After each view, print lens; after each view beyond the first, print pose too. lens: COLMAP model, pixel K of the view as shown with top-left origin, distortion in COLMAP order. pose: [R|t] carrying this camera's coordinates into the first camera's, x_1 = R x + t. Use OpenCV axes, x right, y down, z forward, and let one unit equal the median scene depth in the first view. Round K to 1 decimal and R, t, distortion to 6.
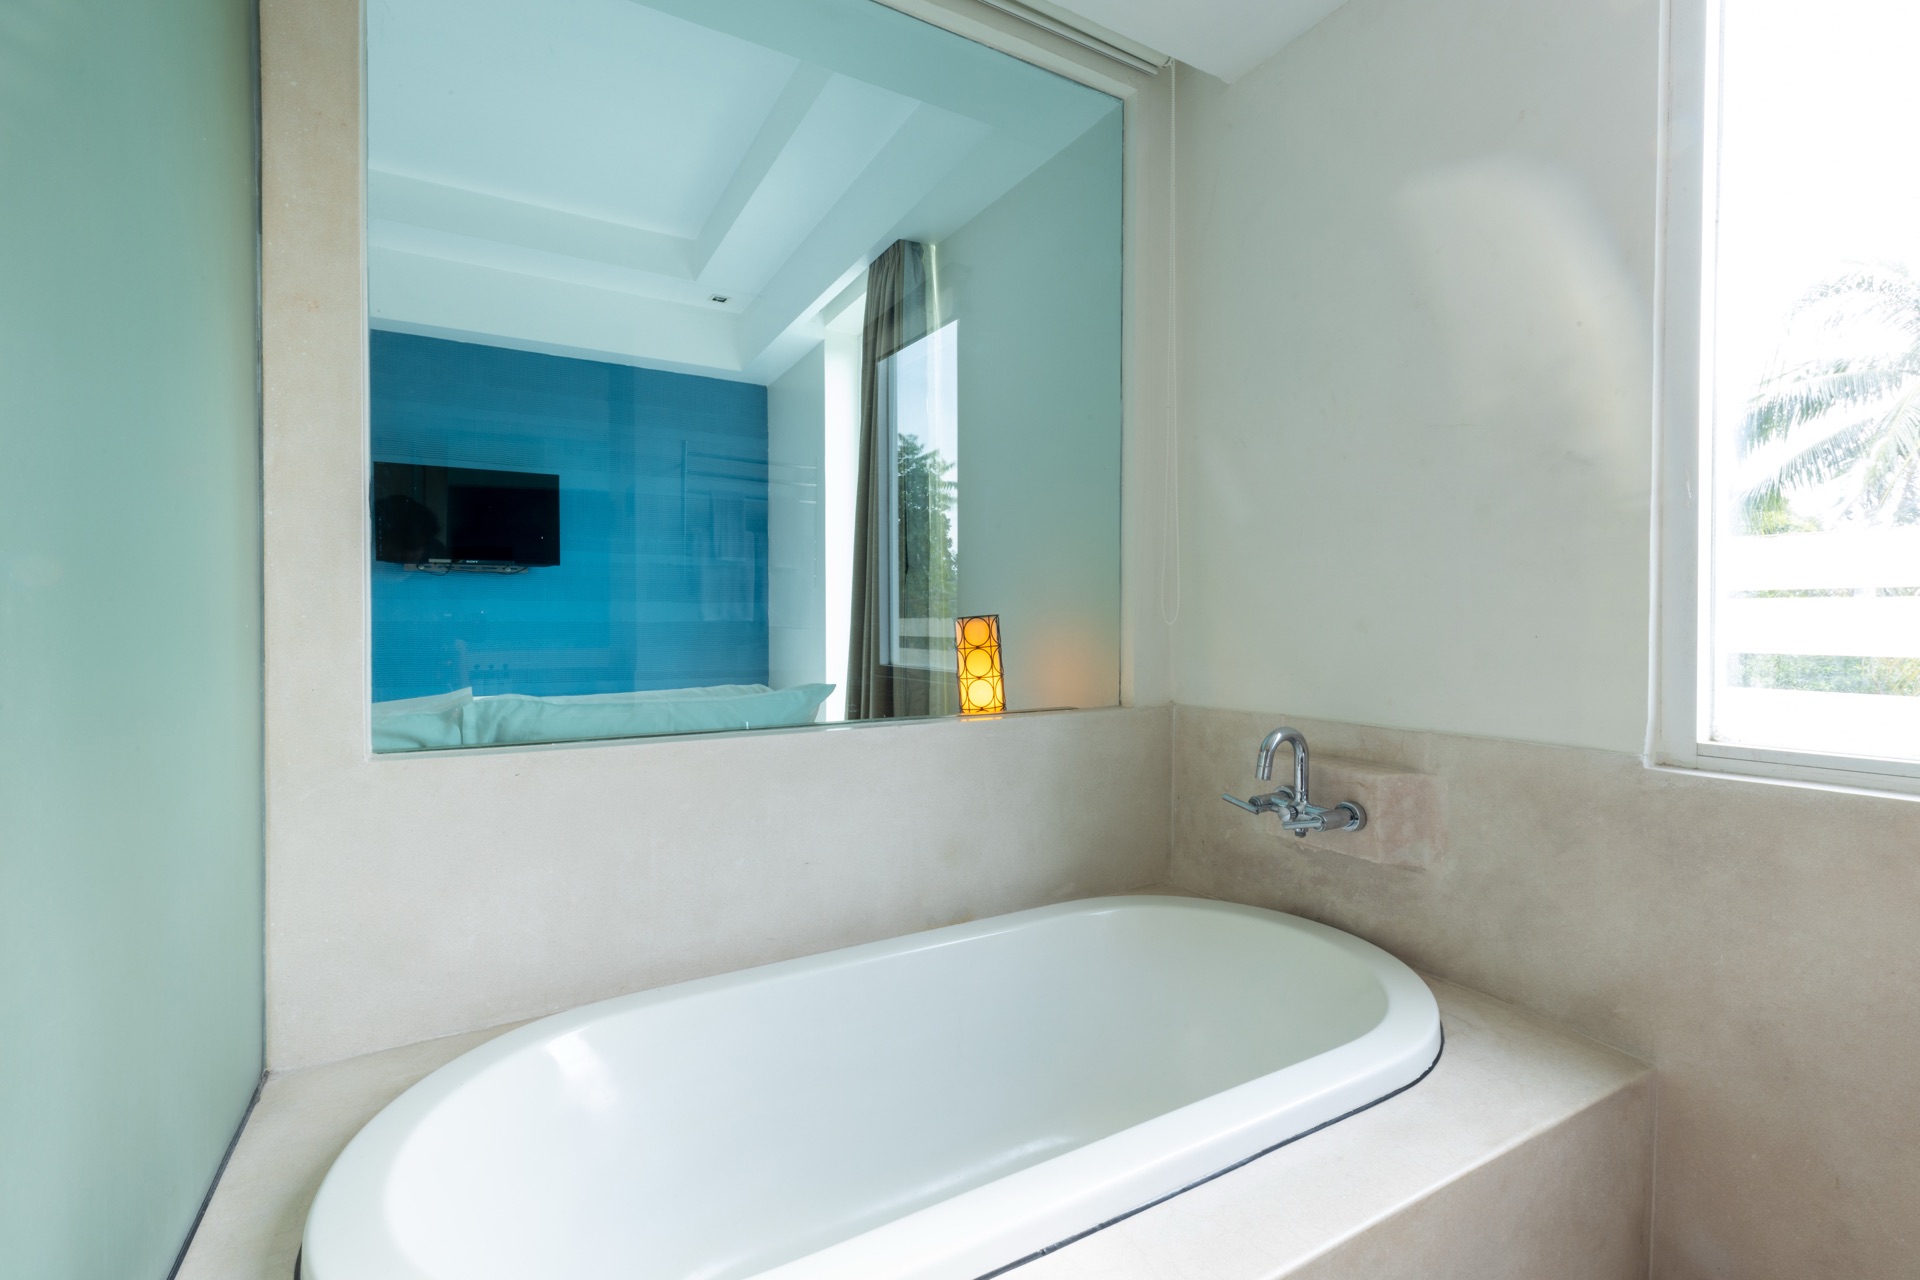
lens RADIAL K [[850.9, 0, 960.0], [0, 850.9, 640.0], [0, 0, 1]] dist [0.003194, 0.000719]
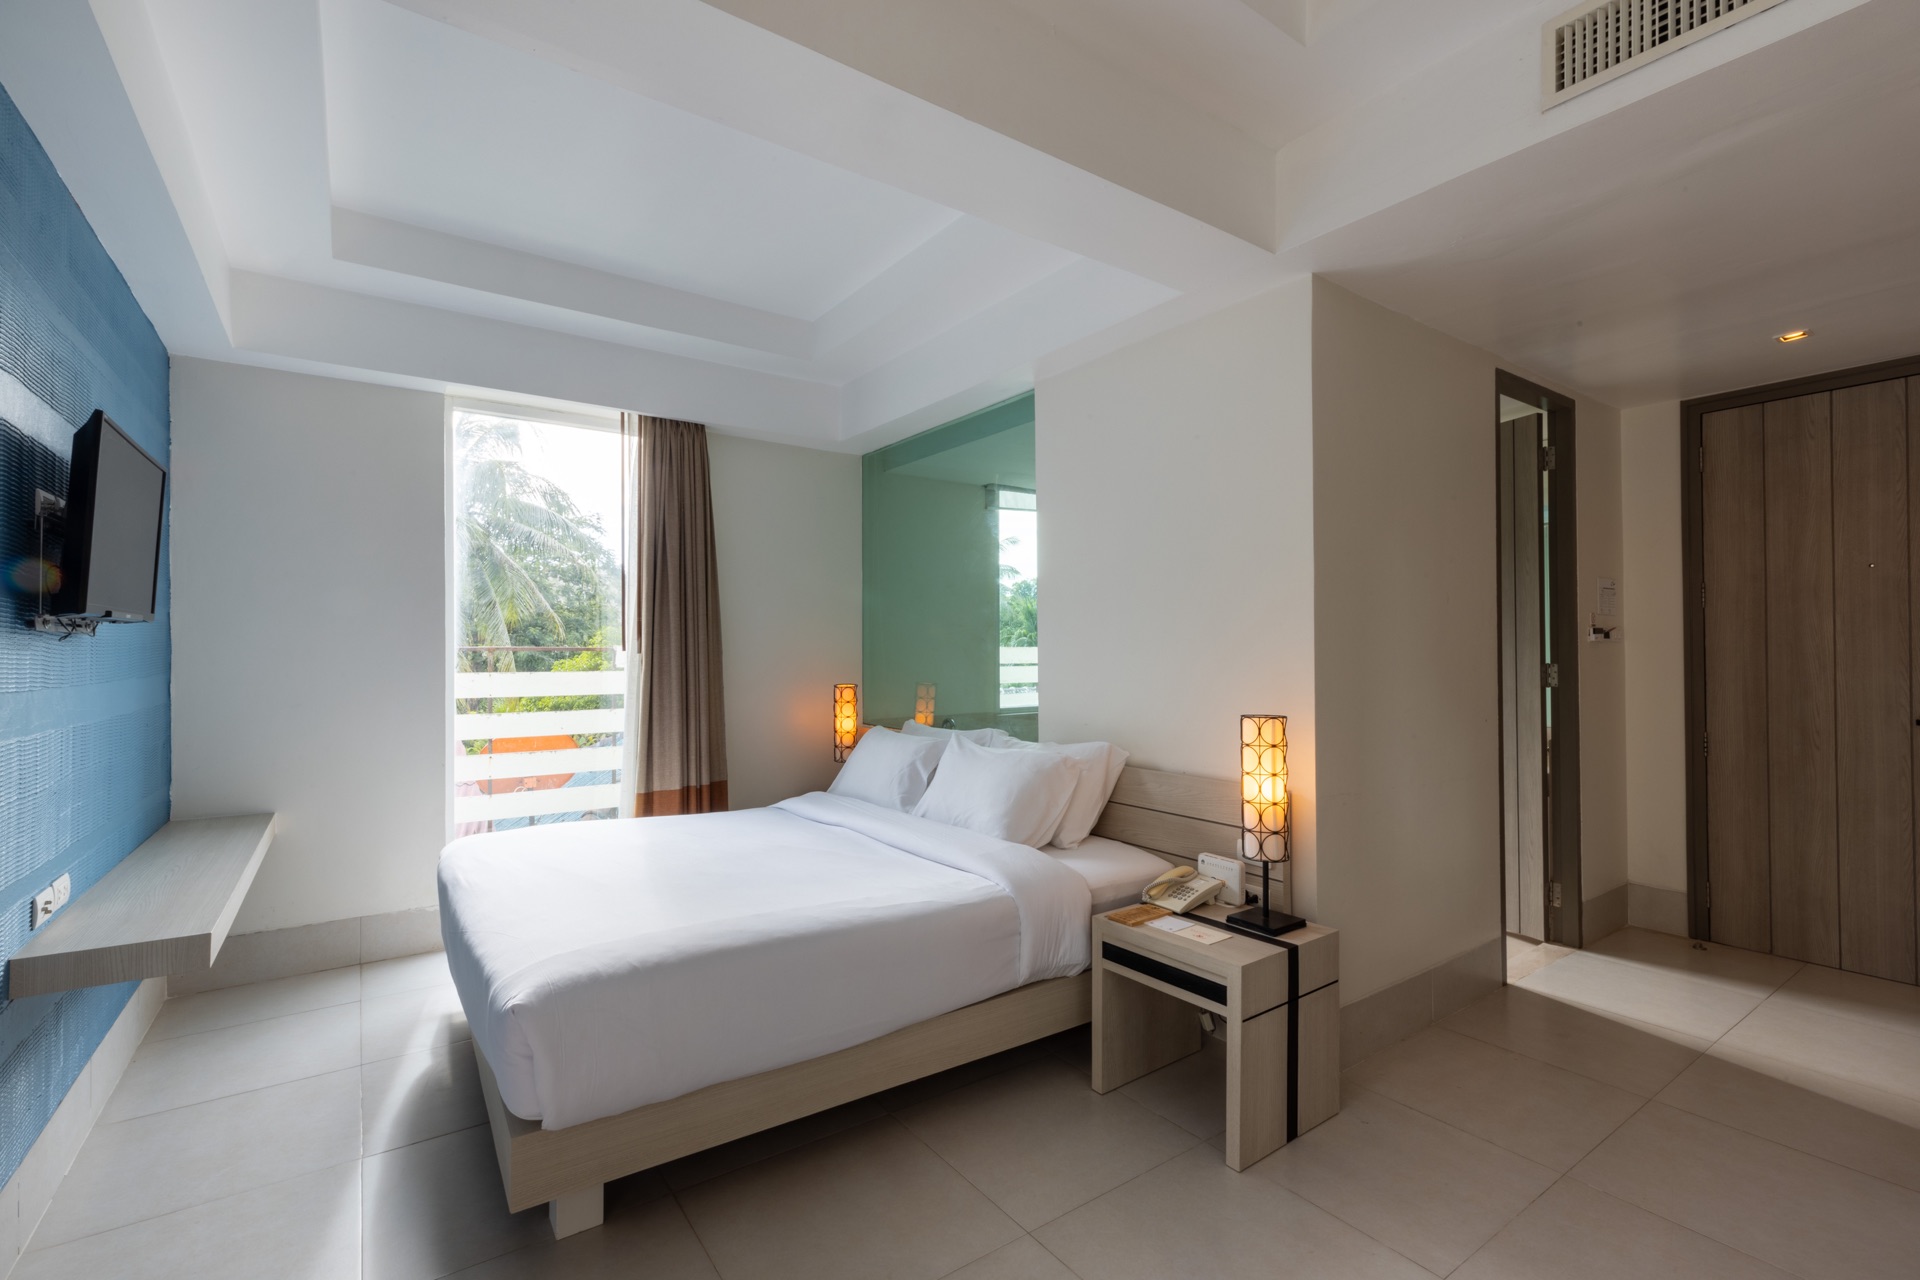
lens RADIAL K [[850.9, 0, 960.0], [0, 850.9, 640.0], [0, 0, 1]] dist [0.003194, 0.000719]
pose [[-0.093945, 0.011157, 0.995515, -1.047995], [0.014910, 0.999841, -0.009798, -0.059284], [-0.995466, 0.013922, -0.094096, 0.483935]]
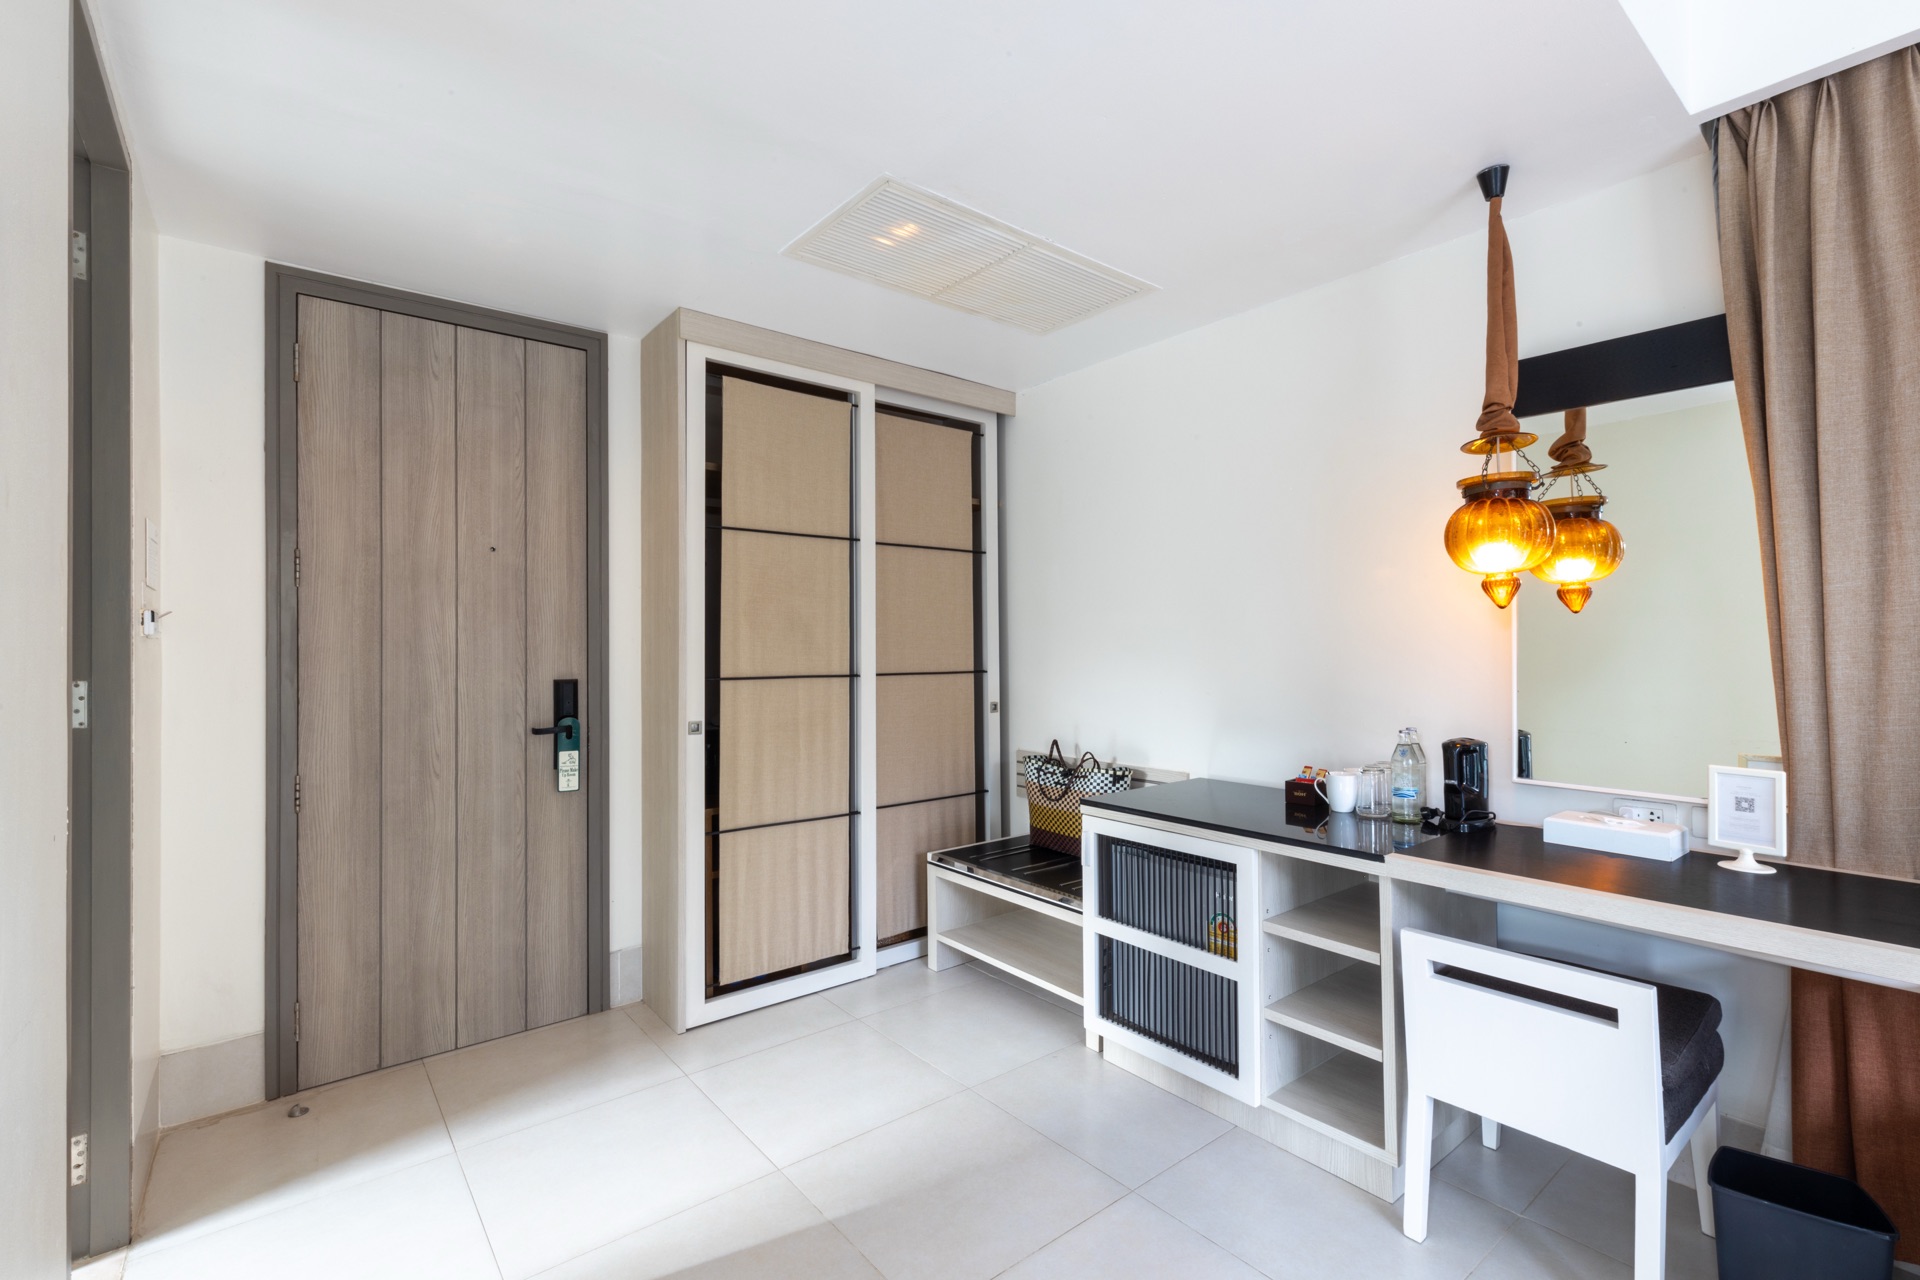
lens RADIAL K [[850.9, 0, 960.0], [0, 850.9, 640.0], [0, 0, 1]] dist [0.003194, 0.000719]
pose [[-0.988103, 0.003780, -0.153748, -0.605519], [0.003221, 0.999987, 0.003884, -0.054390], [0.153760, 0.003343, -0.988102, 0.282384]]
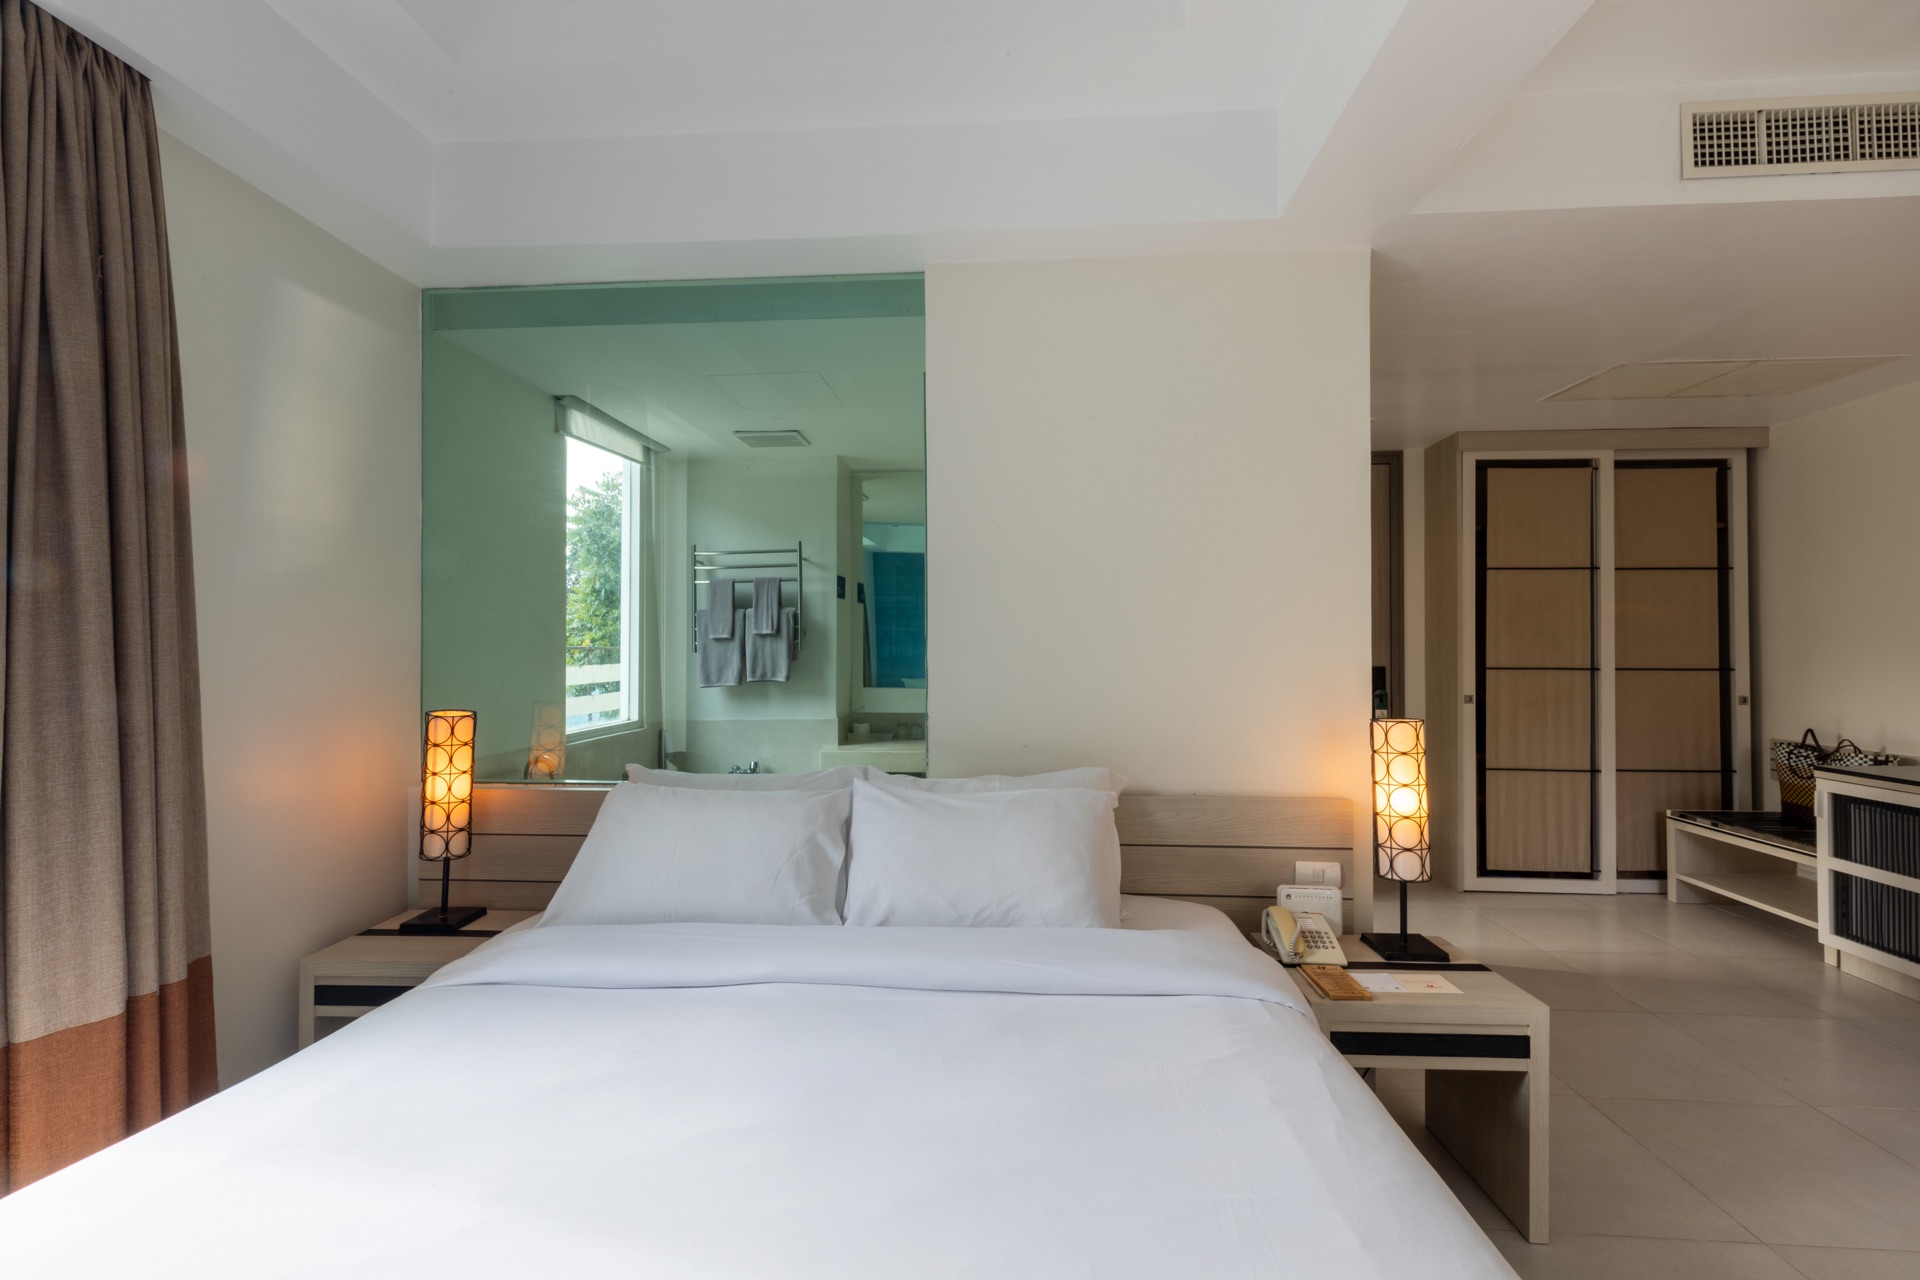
lens RADIAL K [[850.9, 0, 960.0], [0, 850.9, 640.0], [0, 0, 1]] dist [0.003194, 0.000719]
pose [[-0.825878, 0.005301, 0.563825, -0.576422], [0.006884, 0.999976, 0.000683, -0.061046], [-0.563808, 0.004446, -0.825894, 0.797512]]
